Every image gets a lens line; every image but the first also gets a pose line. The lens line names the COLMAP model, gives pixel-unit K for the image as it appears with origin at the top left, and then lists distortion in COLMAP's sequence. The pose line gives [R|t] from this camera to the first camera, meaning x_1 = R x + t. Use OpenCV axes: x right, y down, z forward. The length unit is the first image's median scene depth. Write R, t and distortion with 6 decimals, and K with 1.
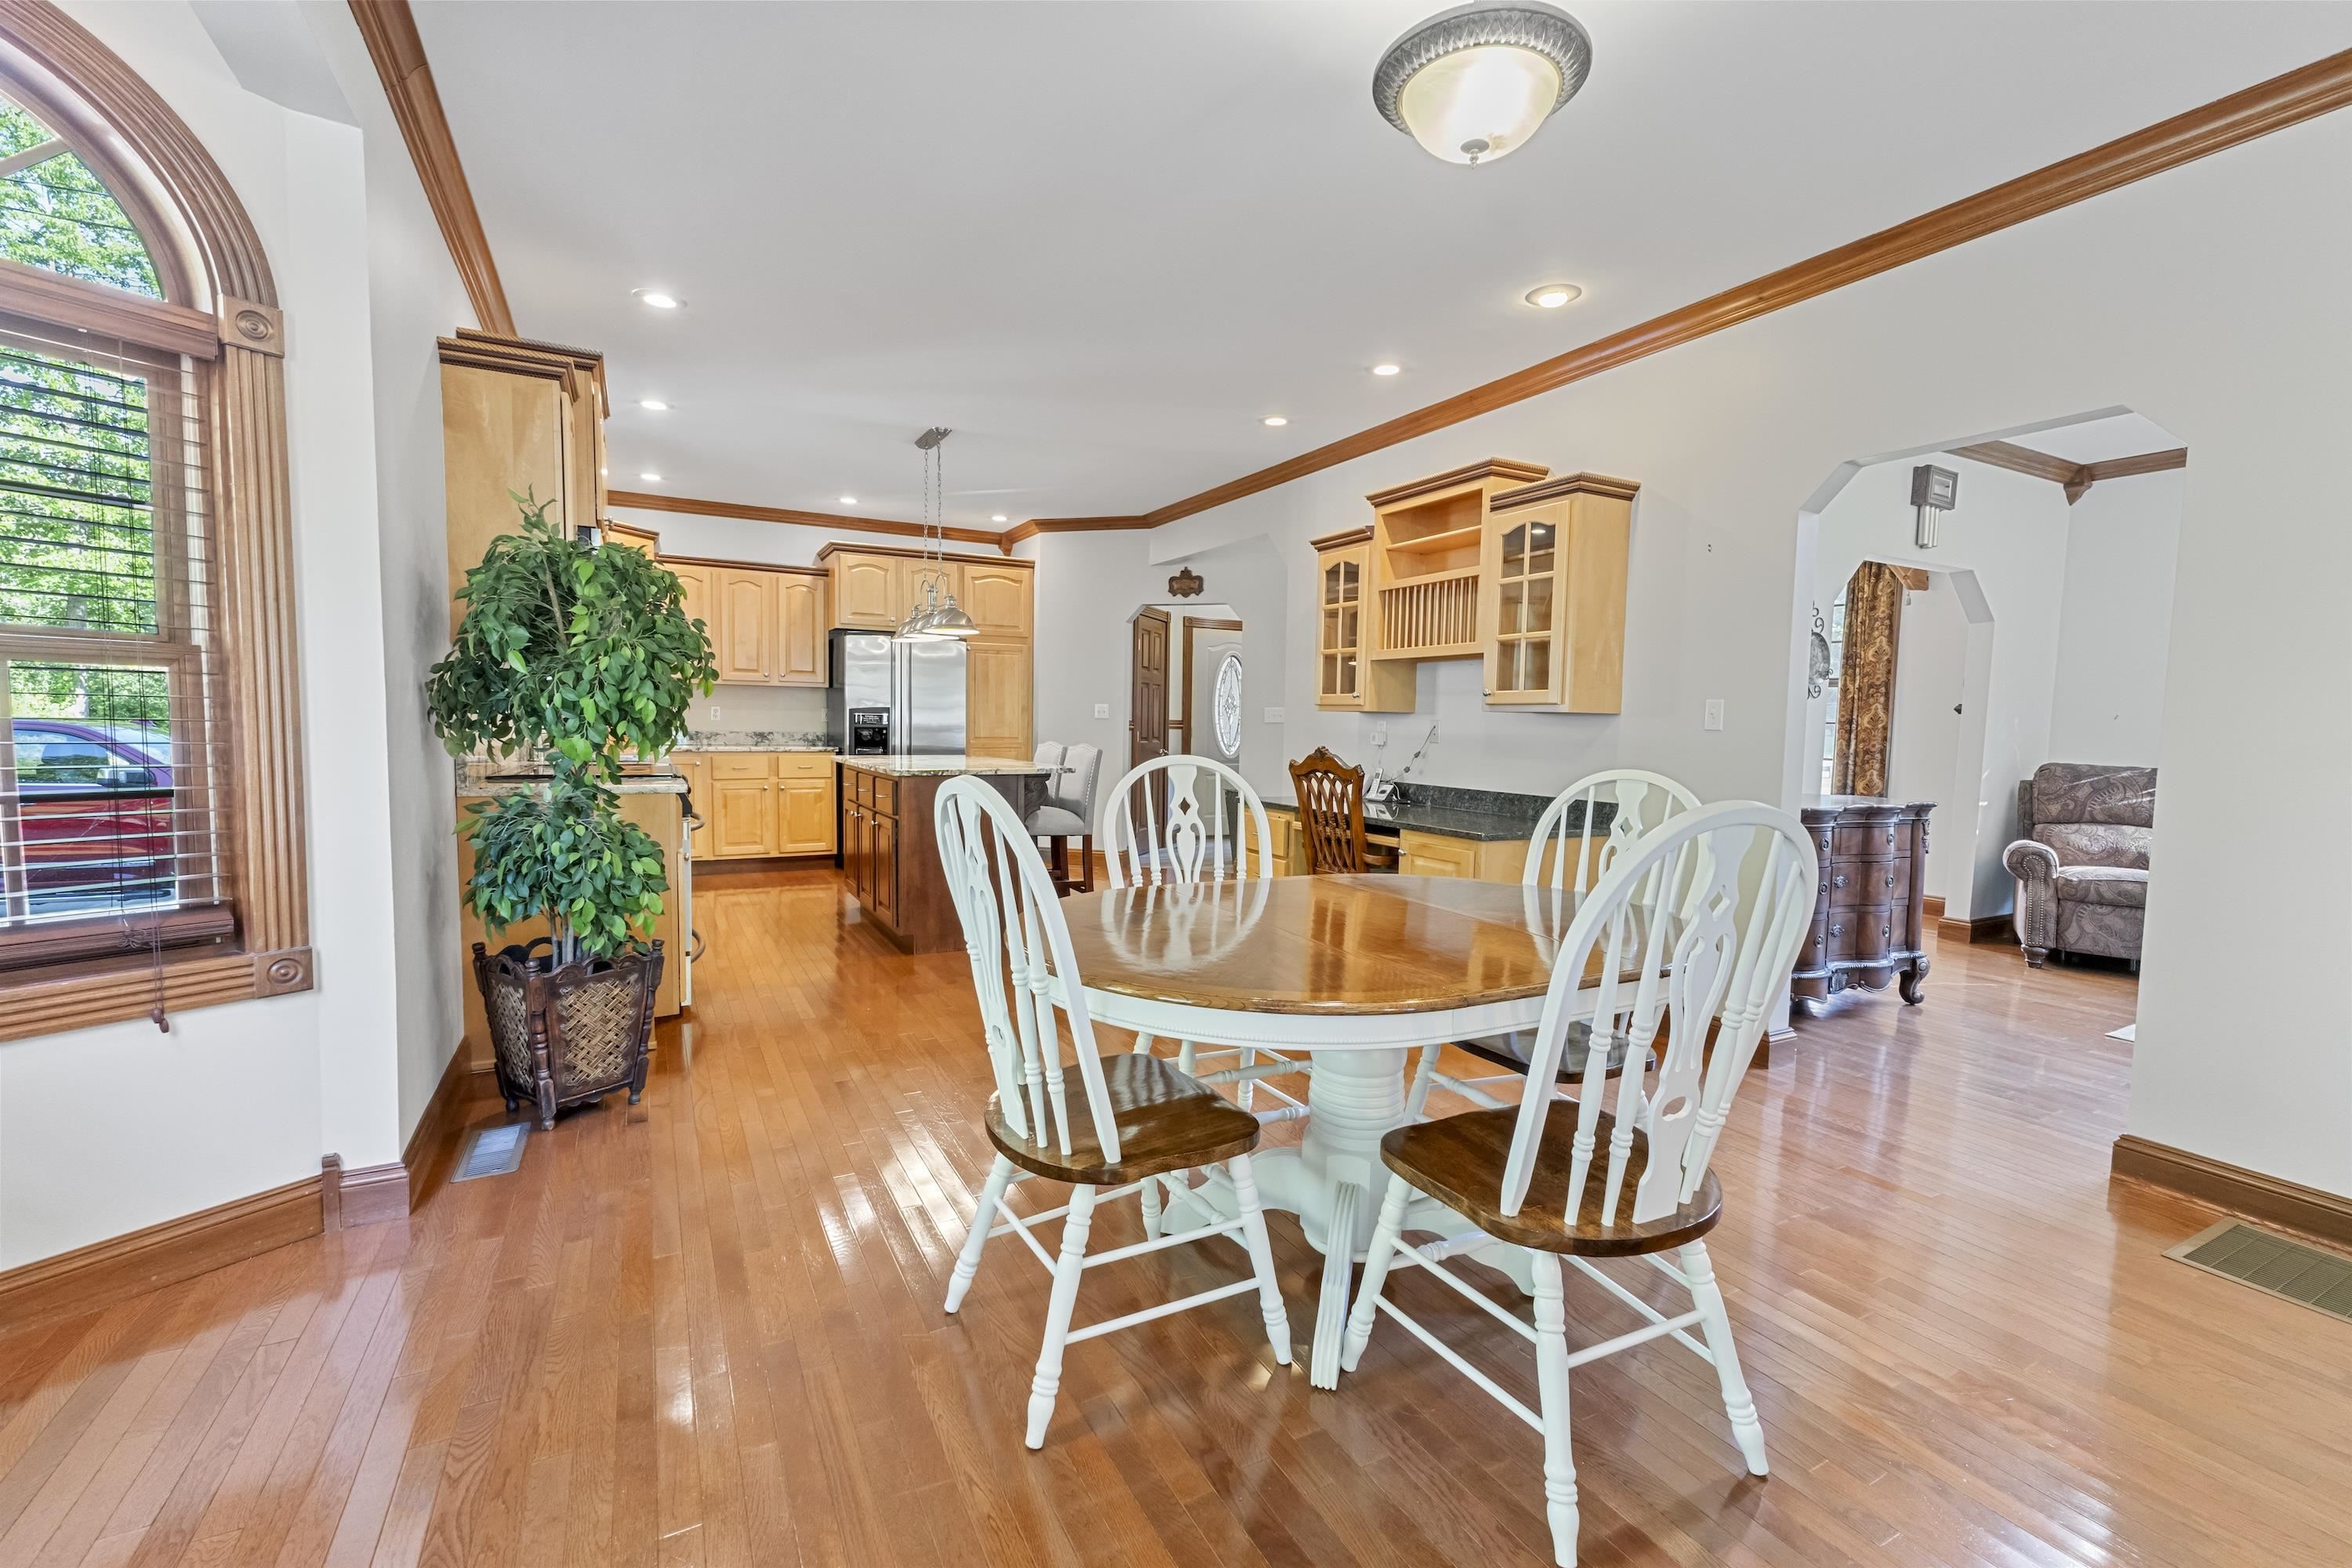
lens RADIAL K [[993.2, 0, 1181.6], [0, 993.2, 792.4], [0, 0, 1]] dist [0.001796, 0.000044]
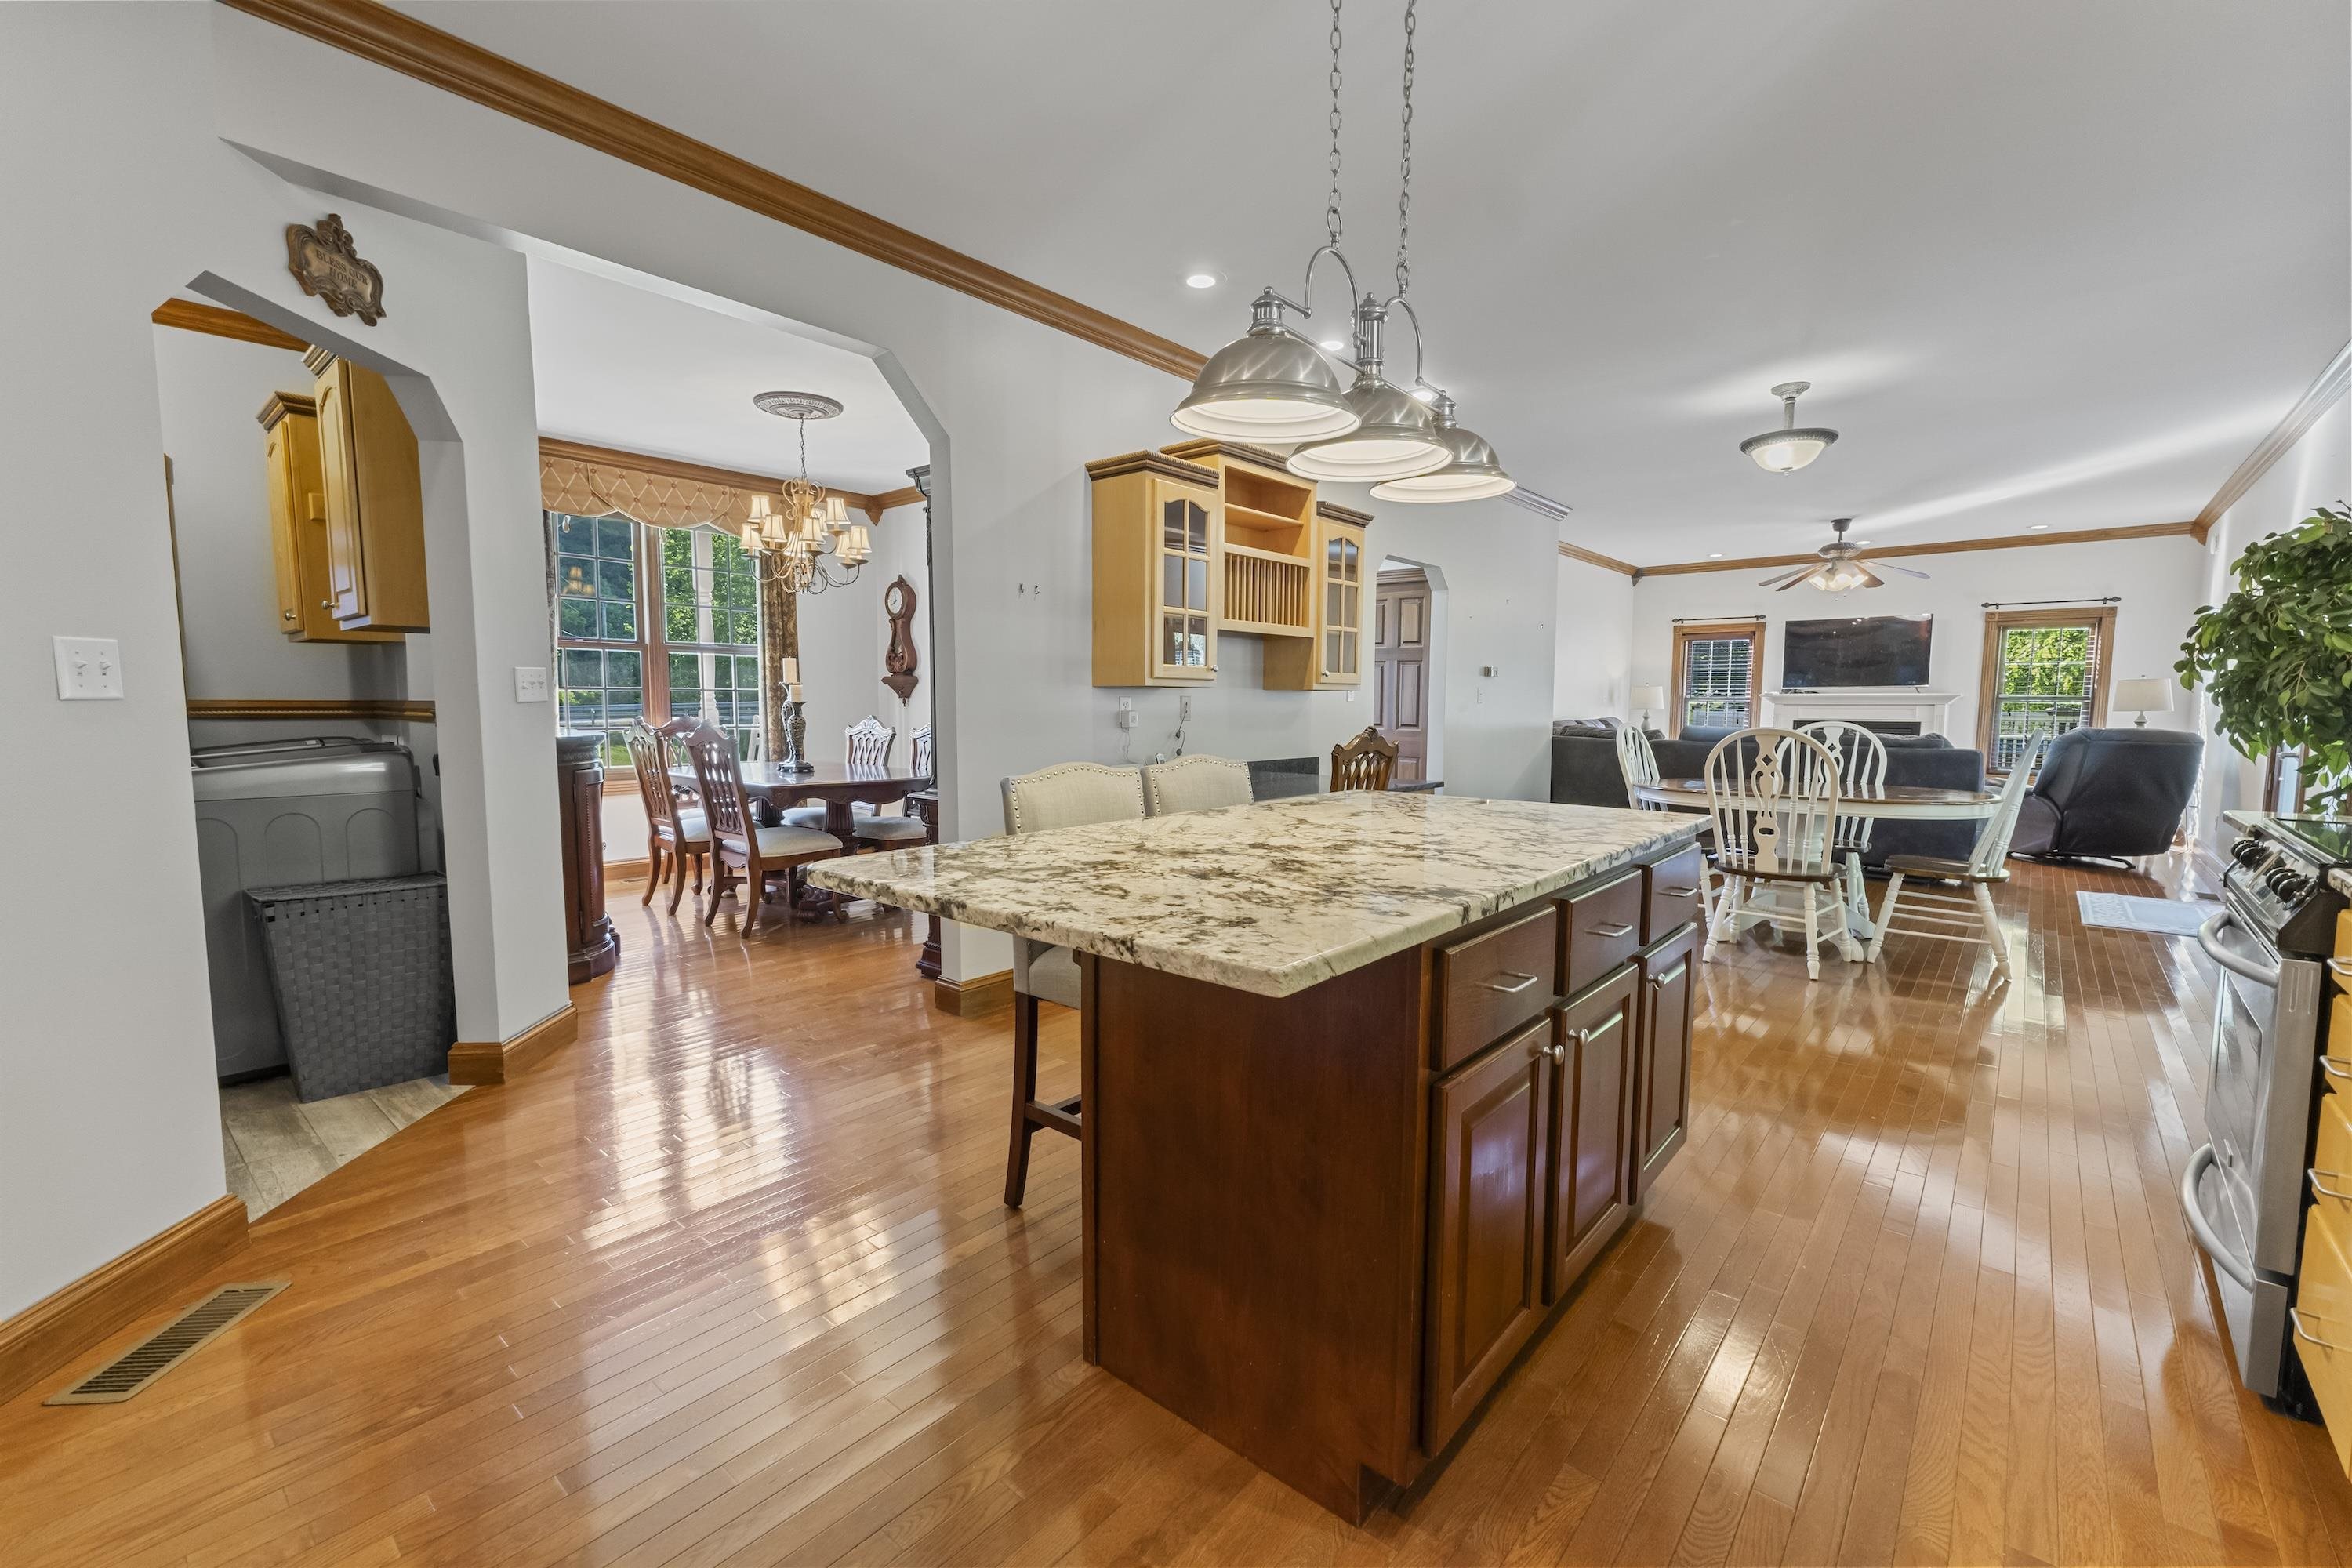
lens RADIAL K [[993.2, 0, 1190.3], [0, 993.2, 778.3], [0, 0, 1]] dist [0.001796, 0.000044]
pose [[-0.367327, -0.096086, 0.925116, -0.403459], [0.054289, 0.990739, 0.124457, -0.073517], [-0.928506, 0.095940, -0.358708, 0.873779]]
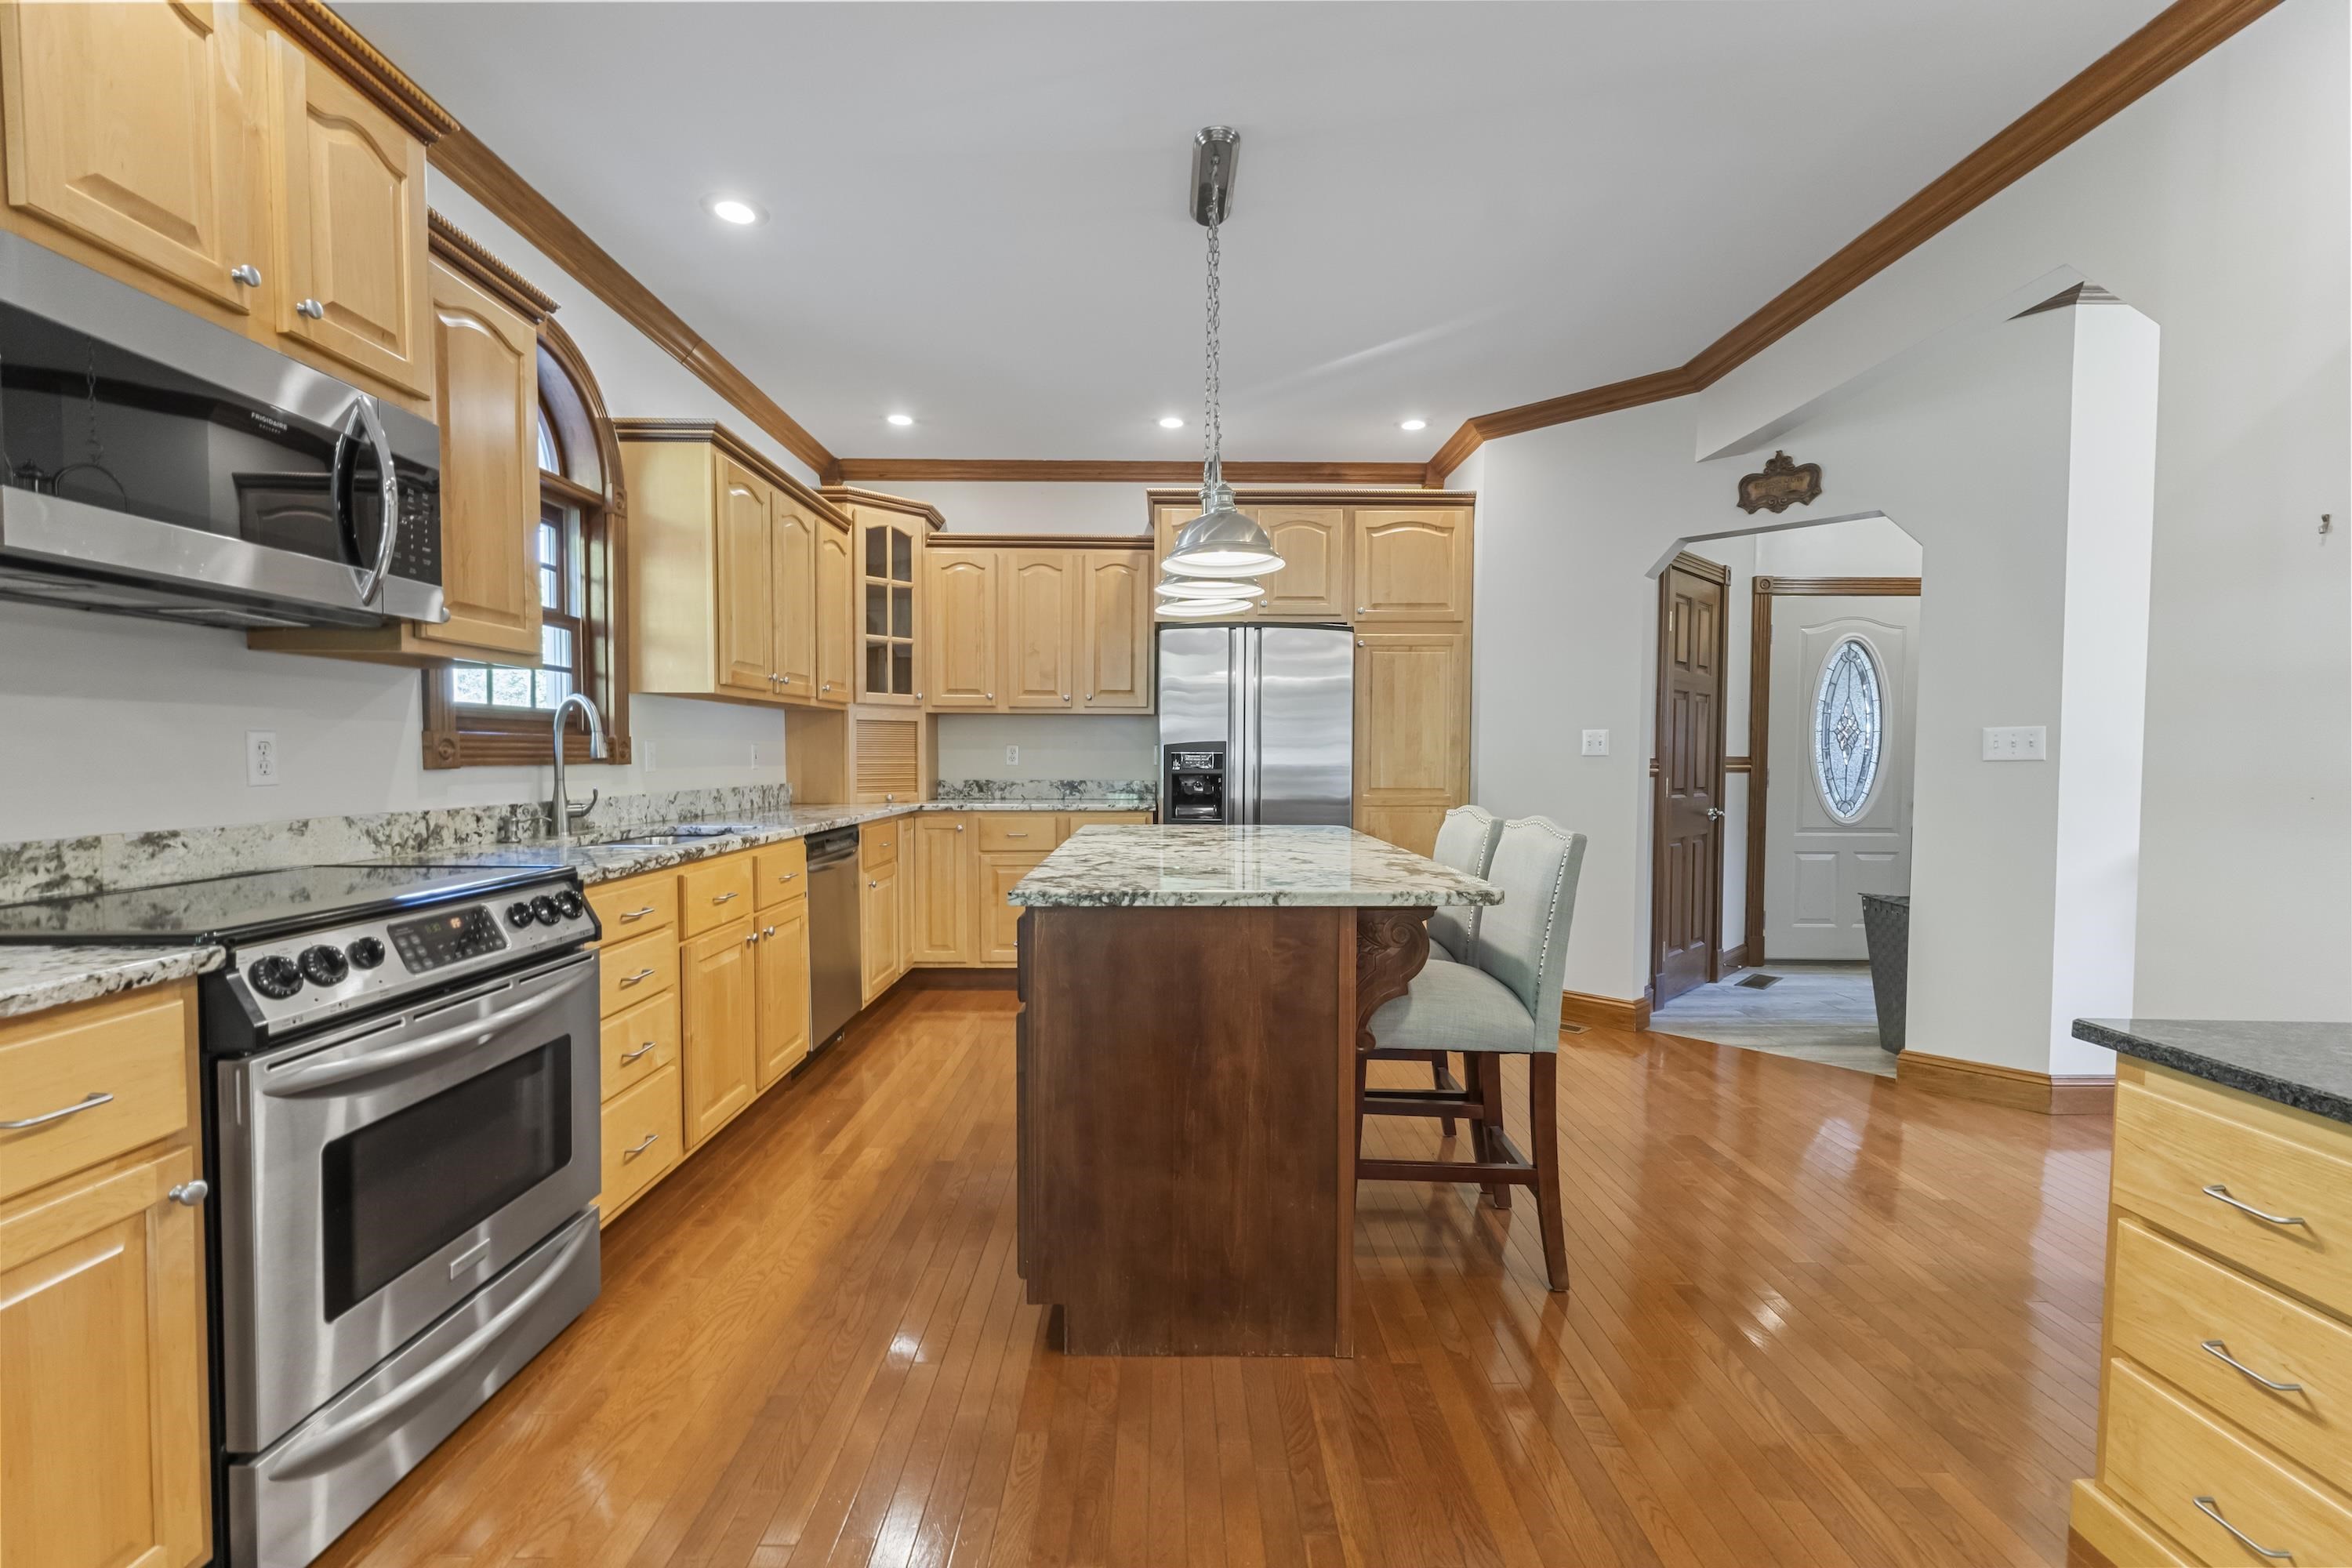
lens RADIAL K [[993.2, 0, 1176.0], [0, 993.2, 792.6], [0, 0, 1]] dist [0.001796, 0.000044]
pose [[0.884504, 0.004610, -0.466510, -0.030049], [-0.023595, 0.999114, -0.034863, -0.030256], [0.465935, 0.041844, 0.883829, 0.420729]]
